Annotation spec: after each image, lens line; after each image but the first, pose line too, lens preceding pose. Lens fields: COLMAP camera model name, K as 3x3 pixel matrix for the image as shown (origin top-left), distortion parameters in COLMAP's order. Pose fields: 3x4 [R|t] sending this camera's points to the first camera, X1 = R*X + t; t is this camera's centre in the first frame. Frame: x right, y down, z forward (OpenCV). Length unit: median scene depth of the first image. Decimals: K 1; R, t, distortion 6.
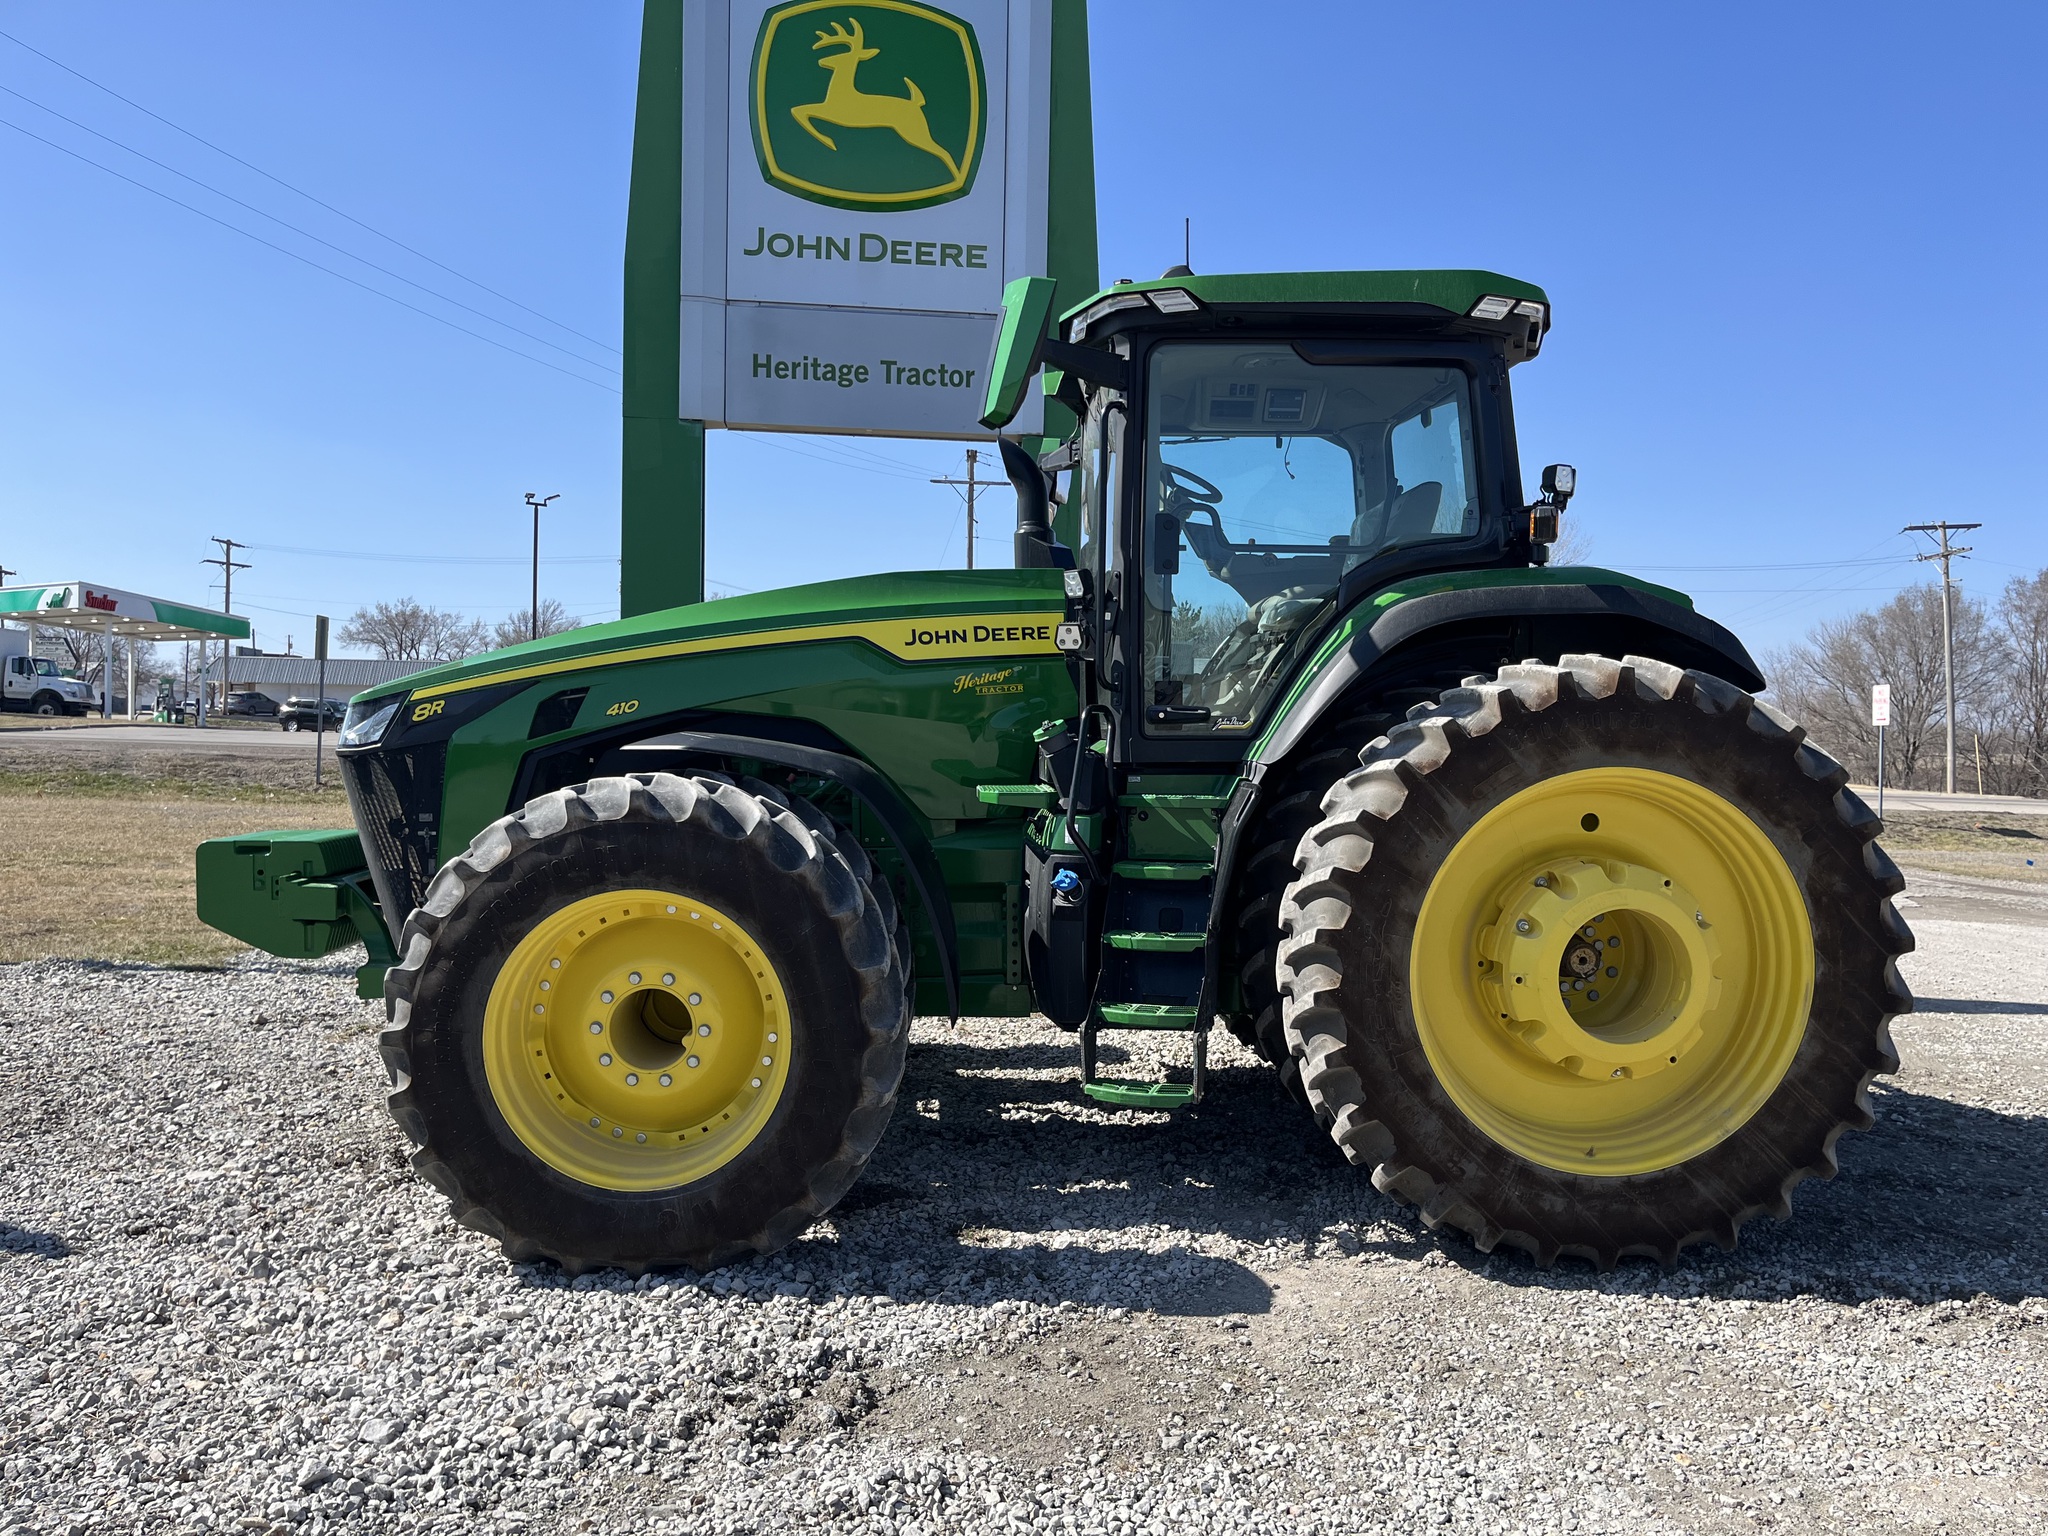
lens RADIAL K [[1558.7, 0, 1045.6], [0, 1558.7, 769.5], [0, 0, 1]] dist [0.052046, -0.070002]
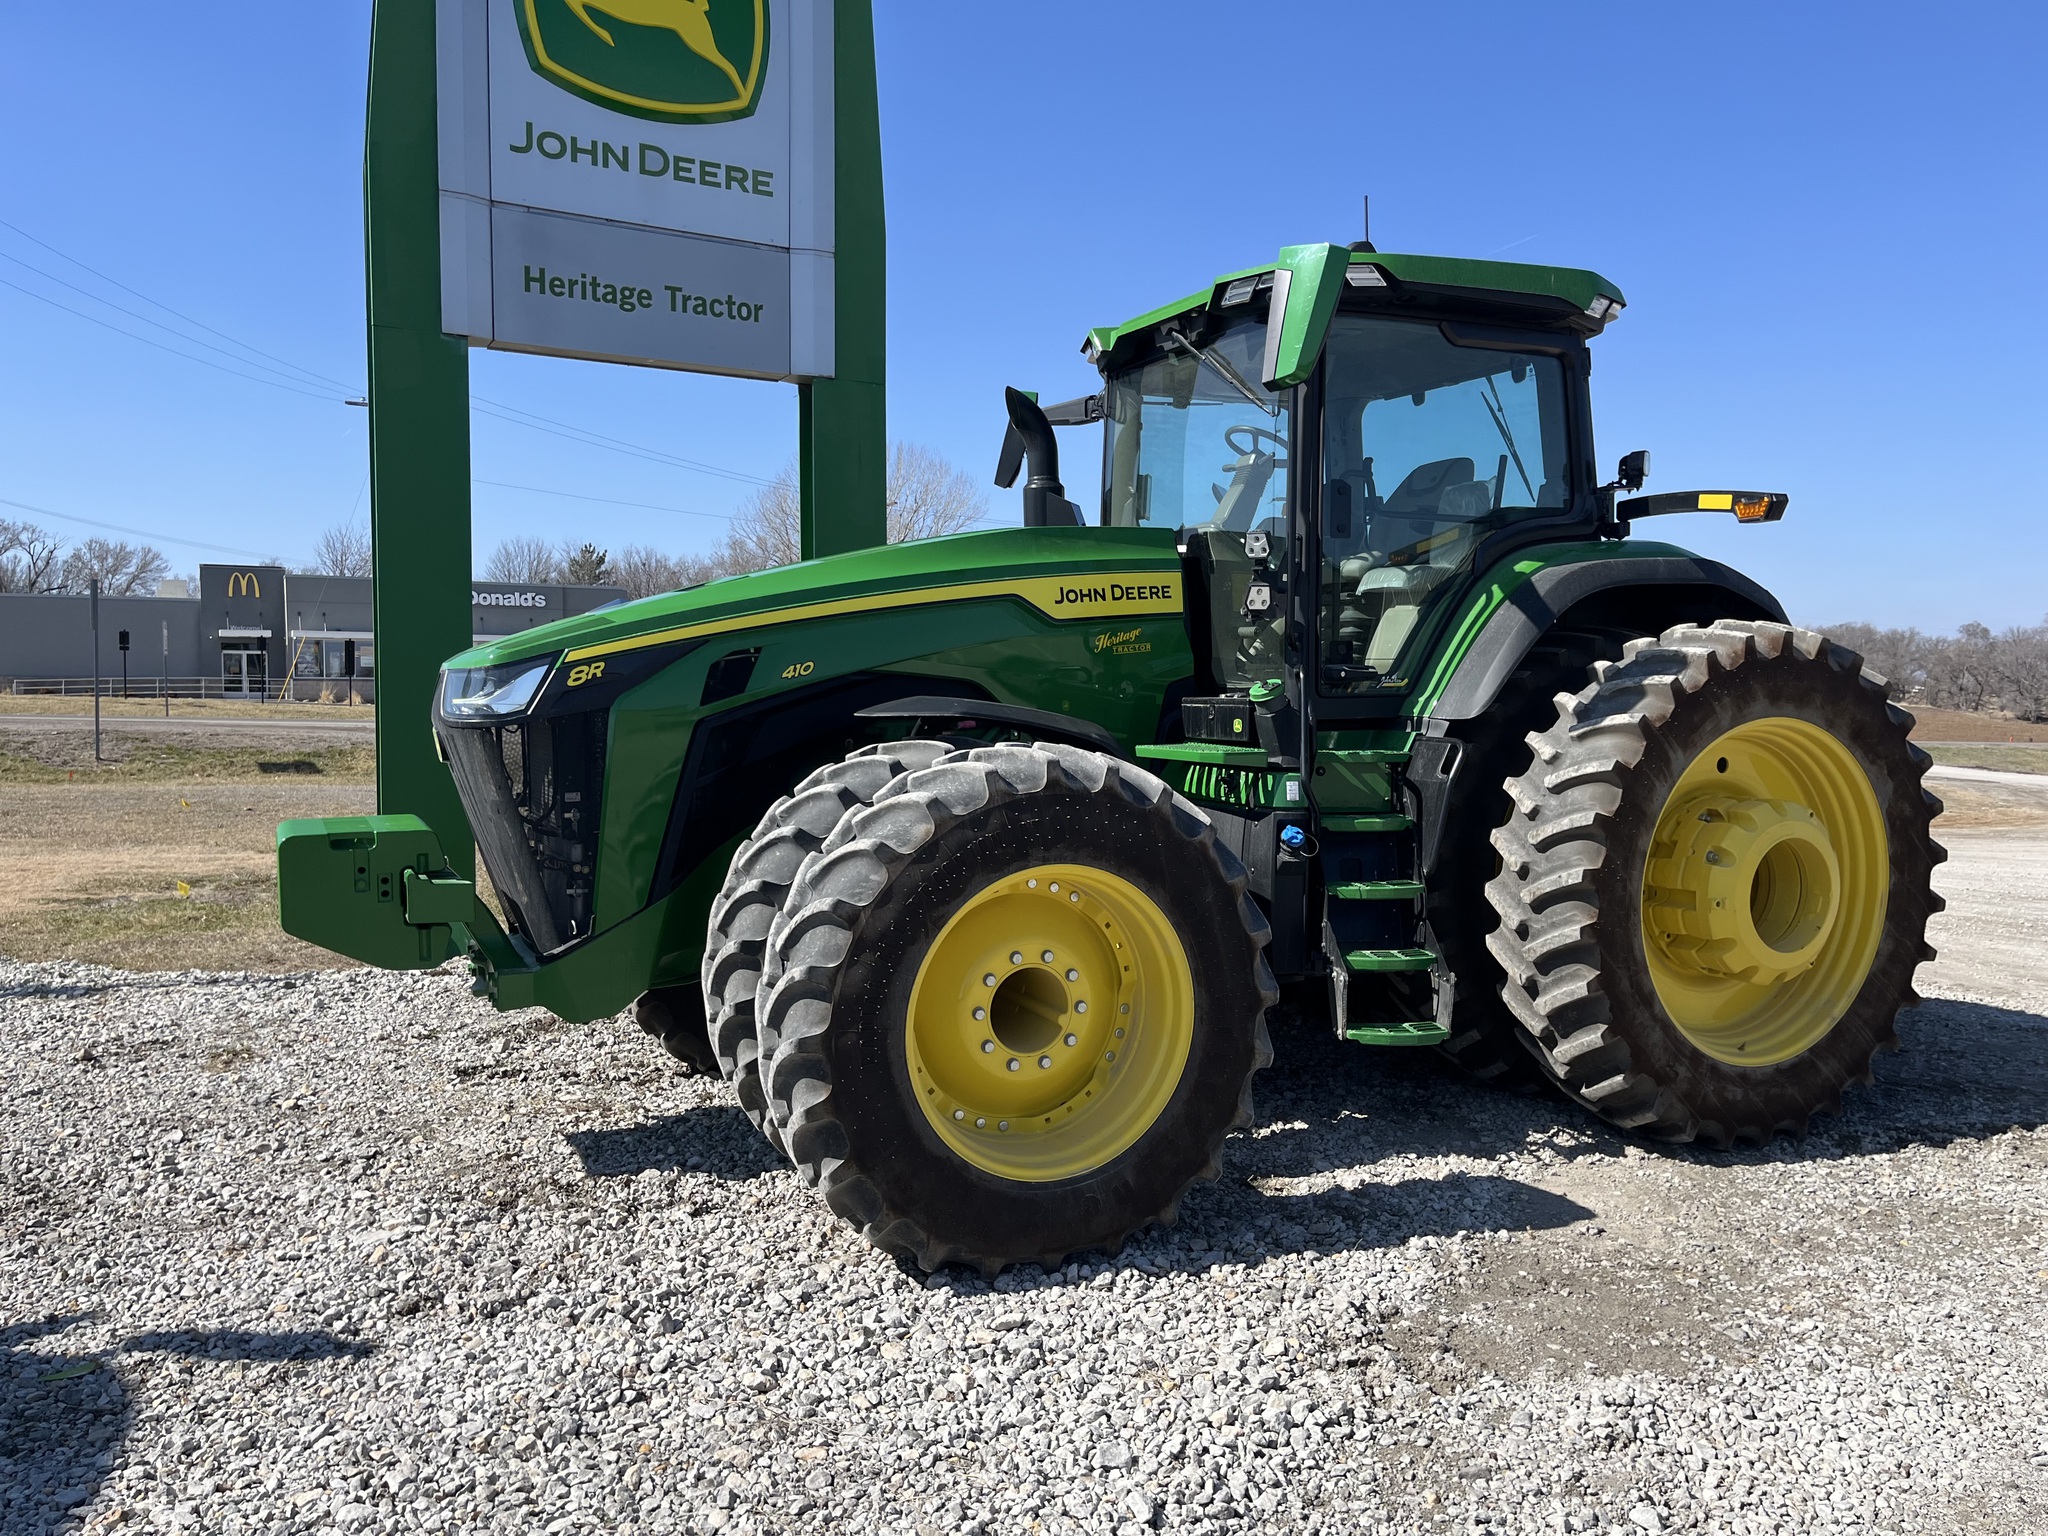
lens RADIAL K [[1558.7, 0, 1045.6], [0, 1558.7, 769.5], [0, 0, 1]] dist [0.052046, -0.070002]
pose [[0.925304, -0.029000, 0.378117, -0.571545], [0.016714, 0.999222, 0.035735, -0.013397], [-0.378859, -0.026746, 0.925068, 0.119301]]
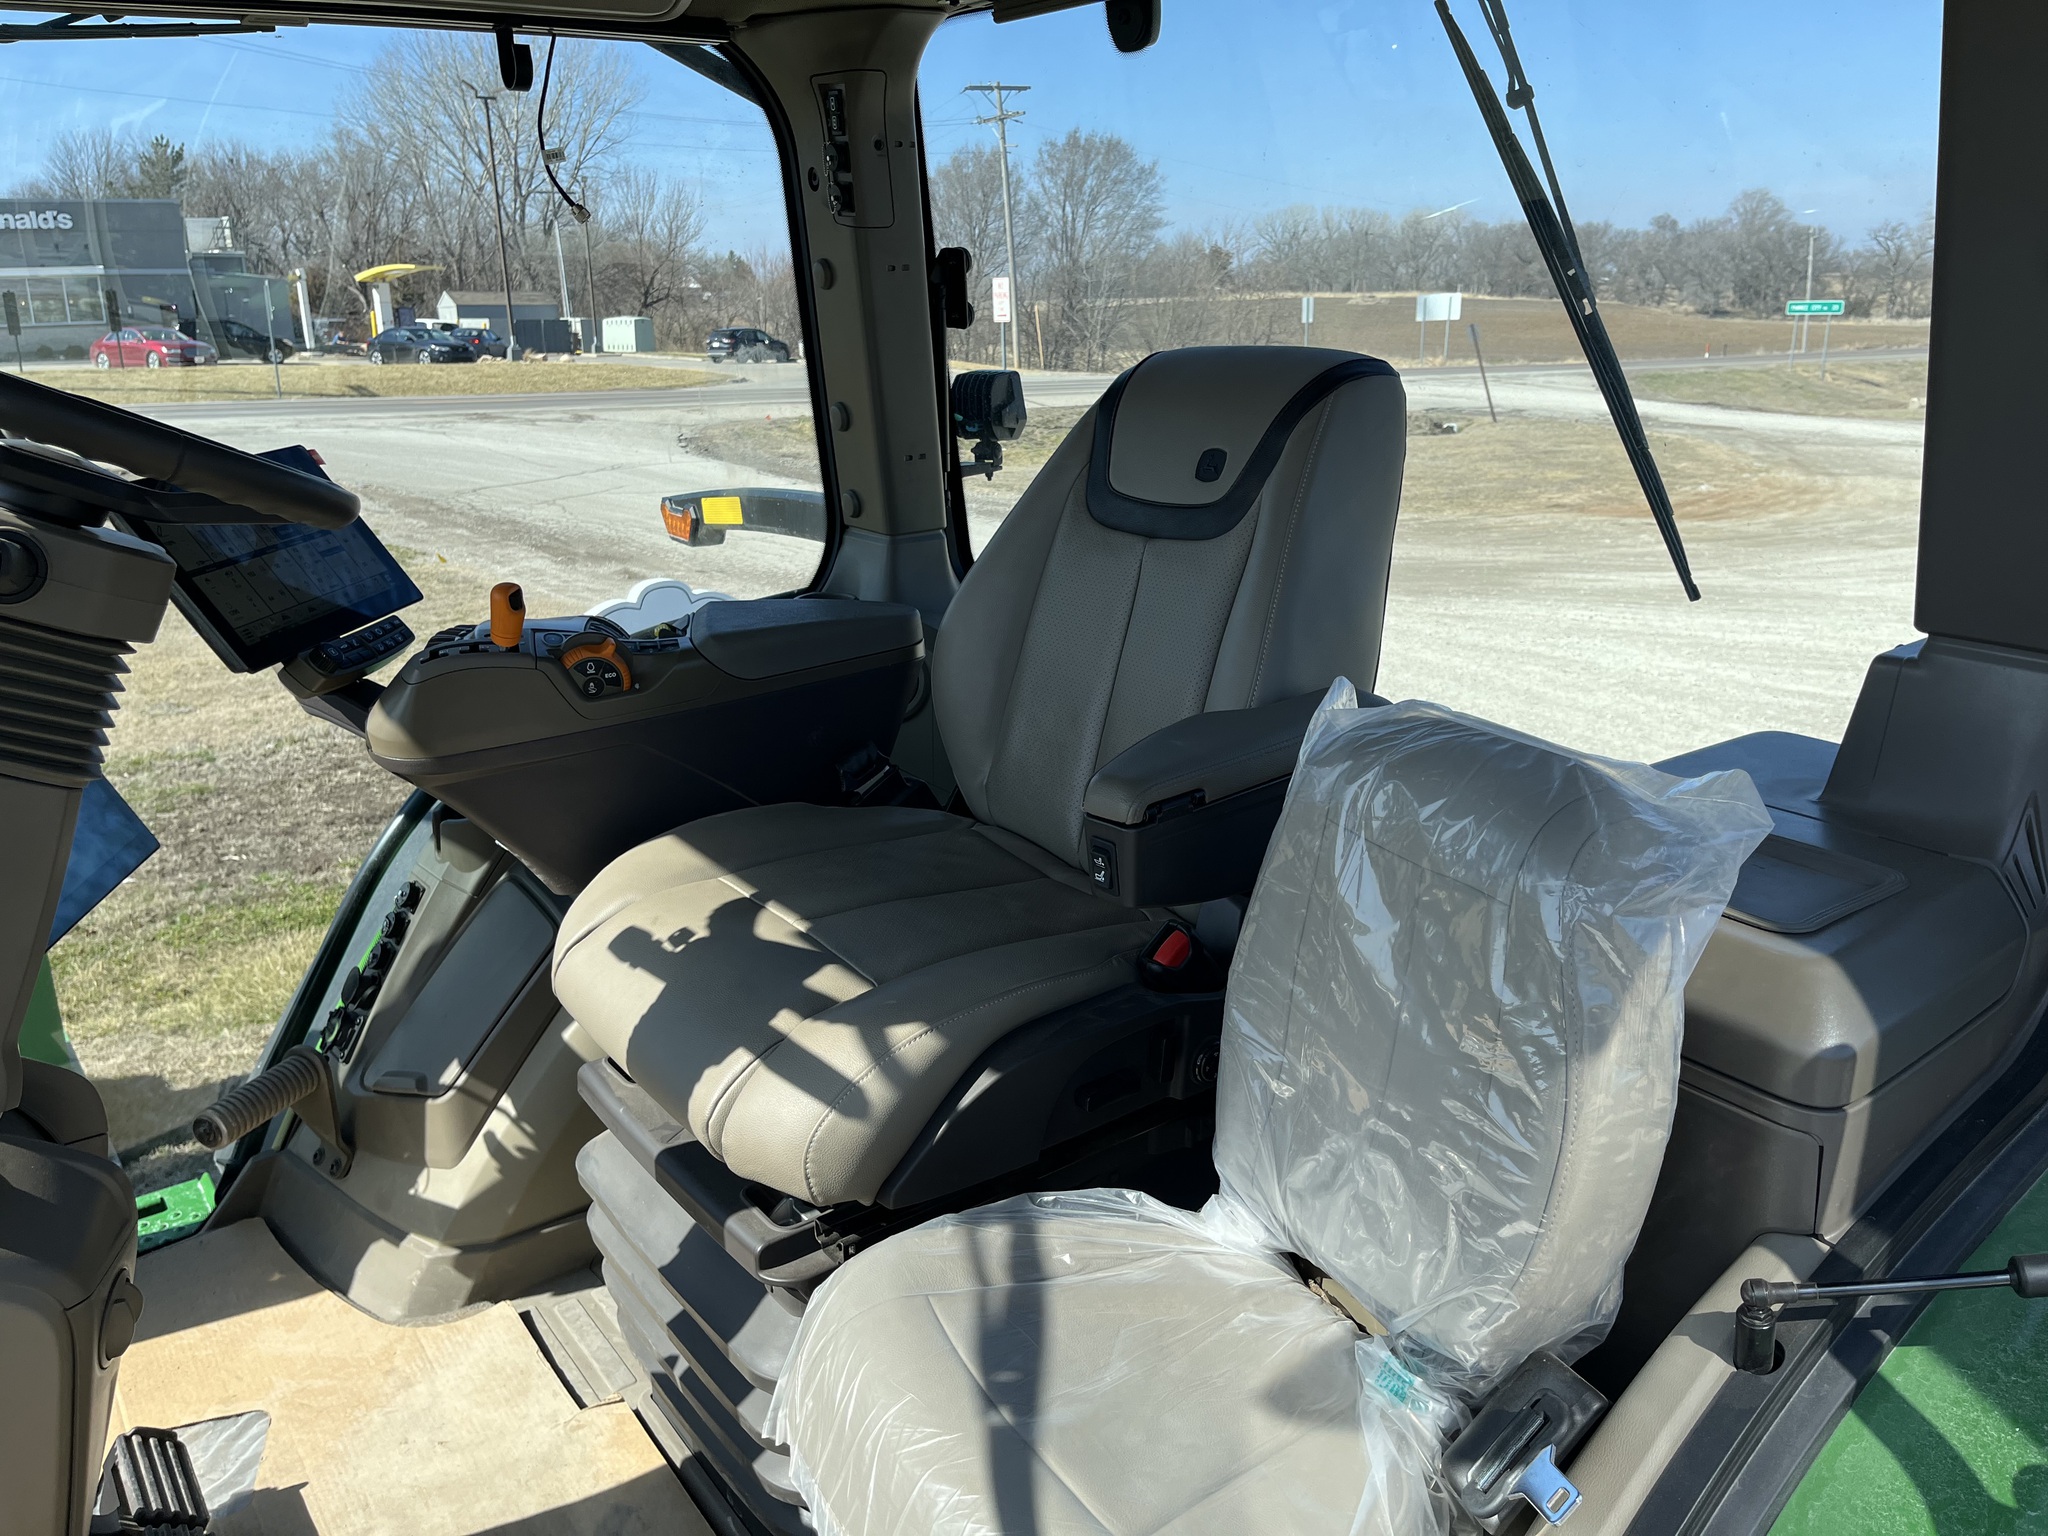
lens RADIAL K [[1558.7, 0, 1045.6], [0, 1558.7, 769.5], [0, 0, 1]] dist [0.052046, -0.070002]
pose [[0.841784, -0.181224, 0.508485, 0.110797], [0.036723, 0.959006, 0.280996, -0.246322], [-0.538564, -0.217865, 0.813931, 1.068211]]
